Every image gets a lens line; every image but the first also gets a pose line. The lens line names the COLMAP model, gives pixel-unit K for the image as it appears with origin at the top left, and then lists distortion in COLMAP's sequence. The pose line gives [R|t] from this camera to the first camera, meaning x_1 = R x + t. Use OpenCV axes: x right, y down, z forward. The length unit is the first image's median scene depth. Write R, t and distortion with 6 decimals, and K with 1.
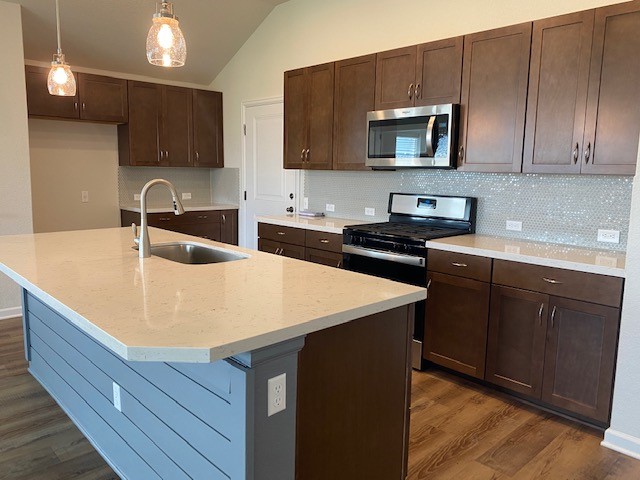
lens RADIAL K [[494.4, 0, 324.5], [0, 494.4, 234.9], [0, 0, 1]] dist [0.011480, -0.015080]
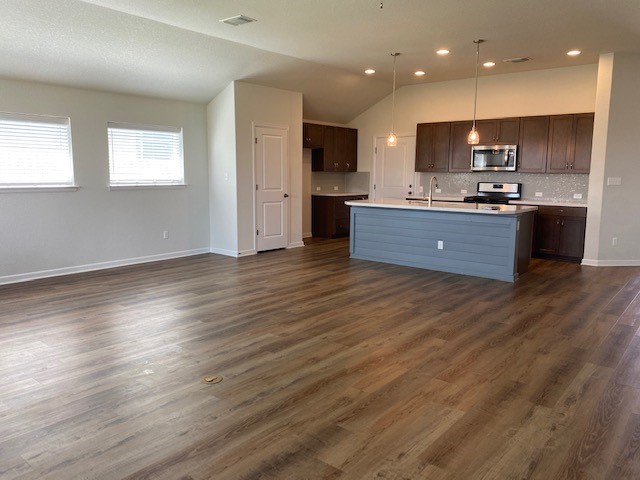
lens RADIAL K [[494.4, 0, 315.5], [0, 494.4, 243.3], [0, 0, 1]] dist [0.011480, -0.015080]
pose [[0.991603, -0.029738, 0.125851, -0.765543], [0.027882, 0.999475, 0.016487, 0.112684], [-0.126275, -0.012840, 0.991912, -0.962944]]
